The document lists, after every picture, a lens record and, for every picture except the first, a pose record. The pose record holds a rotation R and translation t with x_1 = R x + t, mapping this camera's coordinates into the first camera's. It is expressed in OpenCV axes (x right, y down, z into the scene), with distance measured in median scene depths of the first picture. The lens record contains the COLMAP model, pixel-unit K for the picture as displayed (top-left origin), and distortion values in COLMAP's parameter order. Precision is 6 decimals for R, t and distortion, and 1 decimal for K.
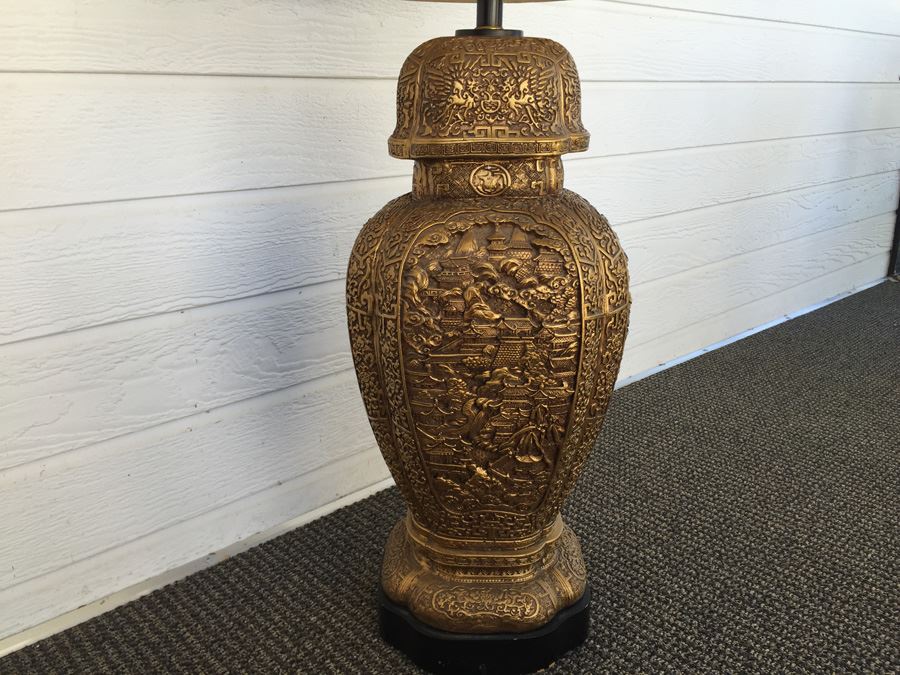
lens RADIAL K [[783.8, 0, 443.9], [0, 783.8, 333.3], [0, 0, 1]] dist [0.090144, -0.151778]
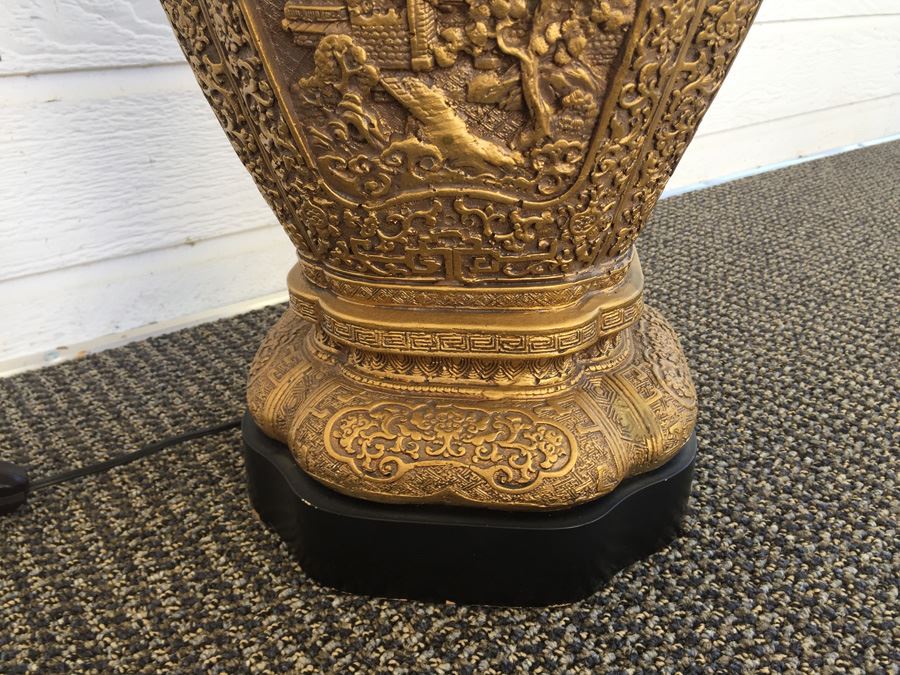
lens RADIAL K [[783.8, 0, 441.7], [0, 783.8, 340.4], [0, 0, 1]] dist [0.090144, -0.151778]
pose [[0.997605, 0.037361, -0.058216, 0.013020], [-0.028576, 0.989014, 0.145037, 0.194600], [0.062995, -0.143026, 0.987712, 0.485064]]
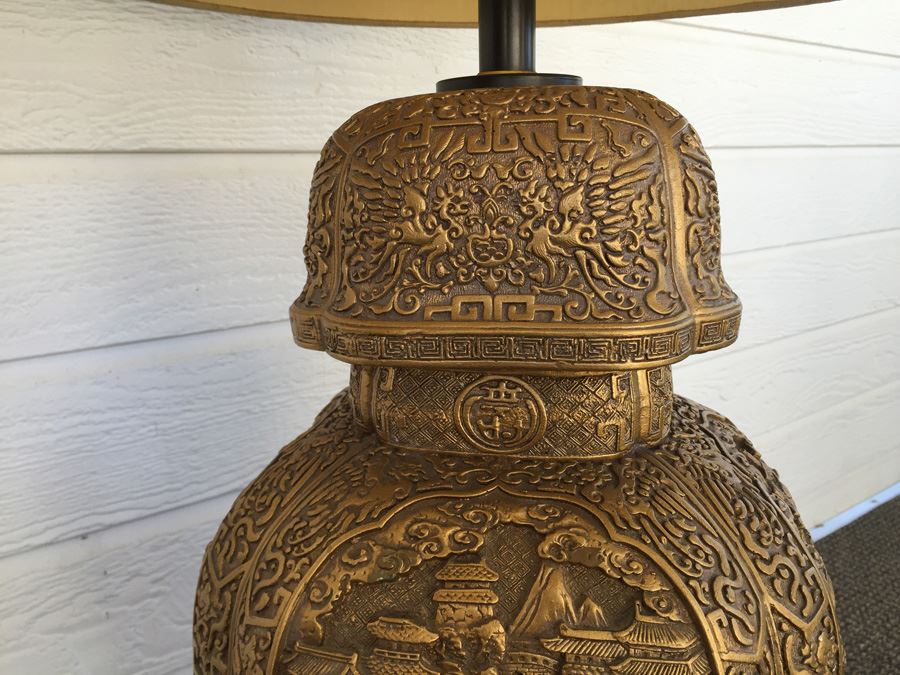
lens RADIAL K [[783.8, 0, 439.6], [0, 783.8, 333.4], [0, 0, 1]] dist [0.090144, -0.151778]
pose [[0.994637, 0.029148, -0.099231, -0.006789], [-0.034452, 0.998044, -0.052171, -0.157832], [0.097516, 0.055310, 0.993696, 0.413159]]
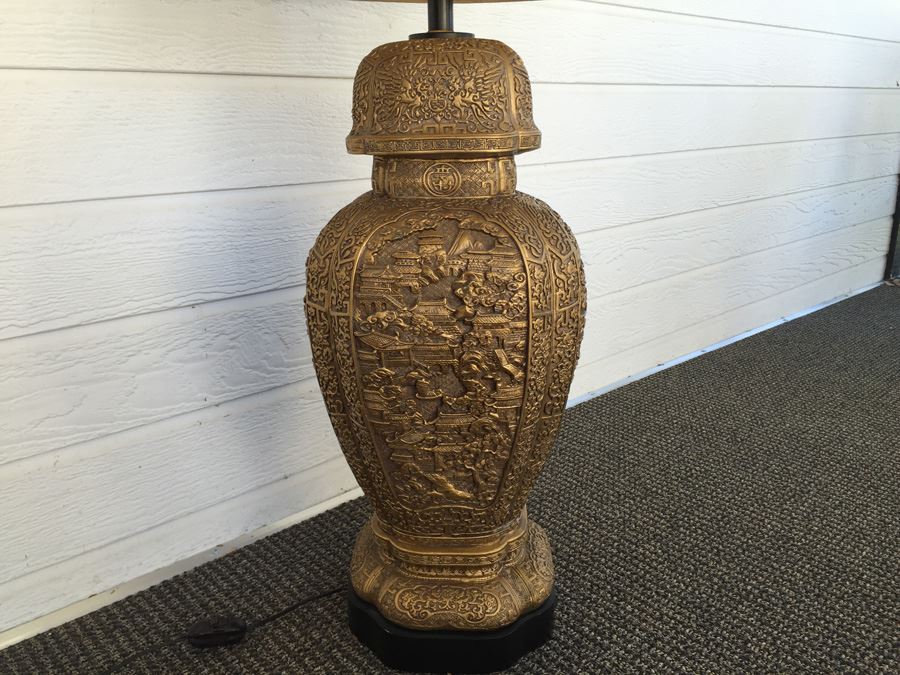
lens RADIAL K [[783.8, 0, 444.1], [0, 783.8, 337.0], [0, 0, 1]] dist [0.090144, -0.151778]
pose [[0.999926, 0.010606, 0.005905, -0.013750], [-0.010641, 0.999926, 0.005938, 0.001745], [-0.005842, -0.006000, 0.999965, -0.017581]]
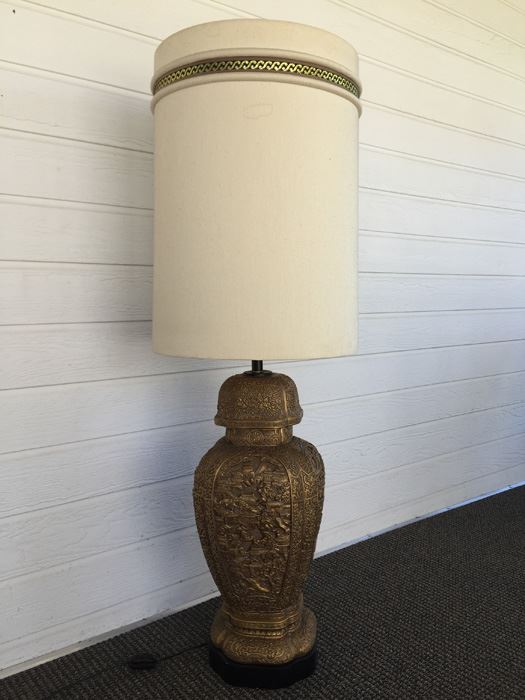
lens RADIAL K [[609.6, 0, 263.6], [0, 609.6, 326.4], [0, 0, 1]] dist [0.090144, -0.151778]
pose [[0.996596, 0.010722, -0.081744, 0.110659], [-0.029351, 0.972688, -0.230253, -0.073735], [0.077043, 0.231869, 0.969691, -0.602525]]
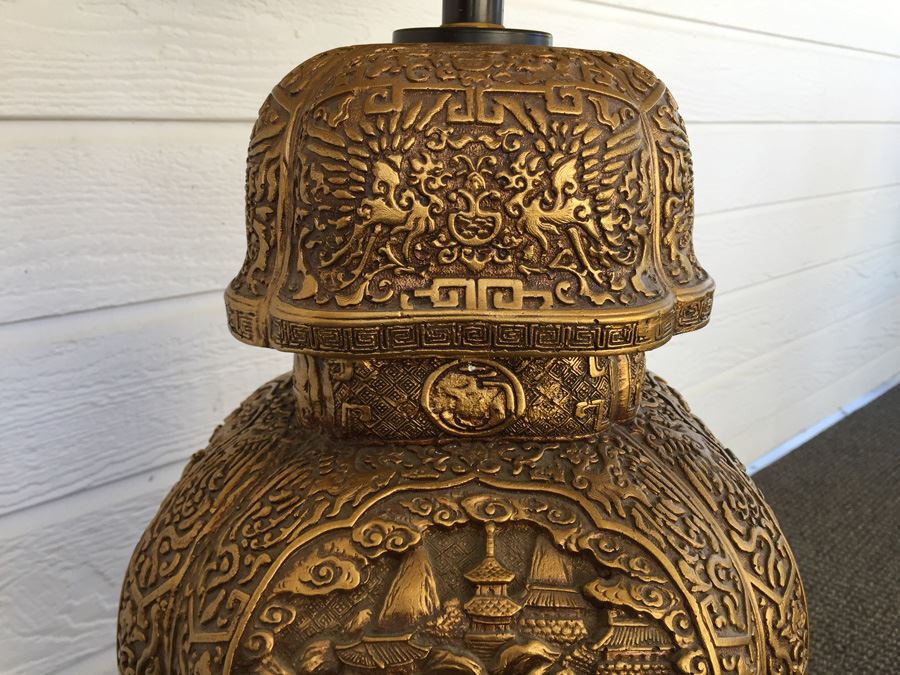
lens RADIAL K [[783.8, 0, 440.8], [0, 783.8, 334.3], [0, 0, 1]] dist [0.090144, -0.151778]
pose [[0.999842, 0.006659, 0.016484, 0.026169], [-0.006164, 0.999534, -0.029909, -0.158445], [-0.016675, 0.029802, 0.999417, 0.442057]]
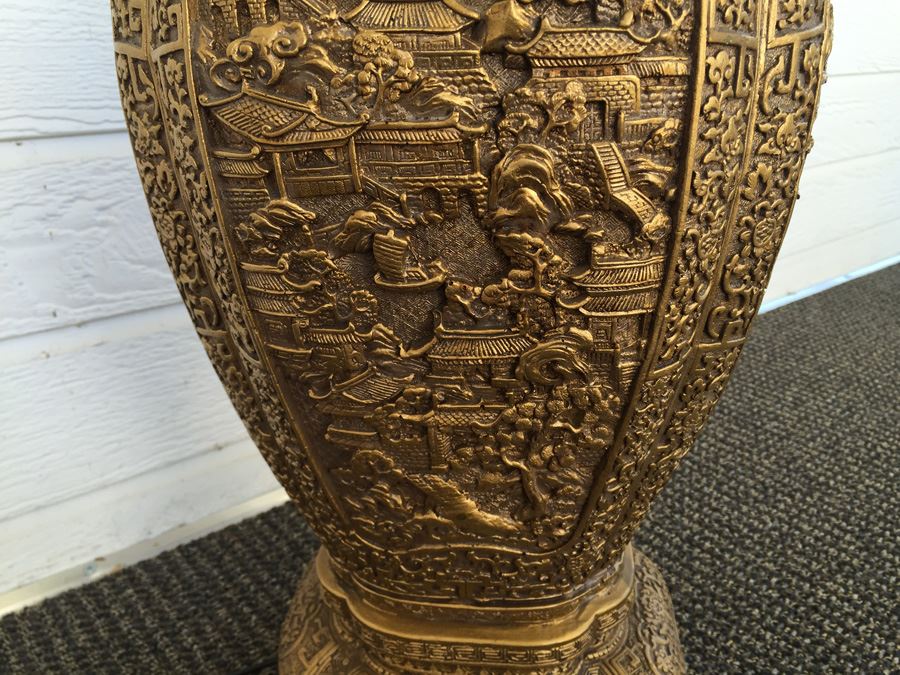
lens RADIAL K [[783.8, 0, 441.6], [0, 783.8, 341.5], [0, 0, 1]] dist [0.090144, -0.151778]
pose [[0.997517, 0.026033, -0.065441, 0.007627], [-0.021013, 0.996866, 0.076265, 0.062419], [0.067222, -0.074701, 0.994938, 0.446352]]
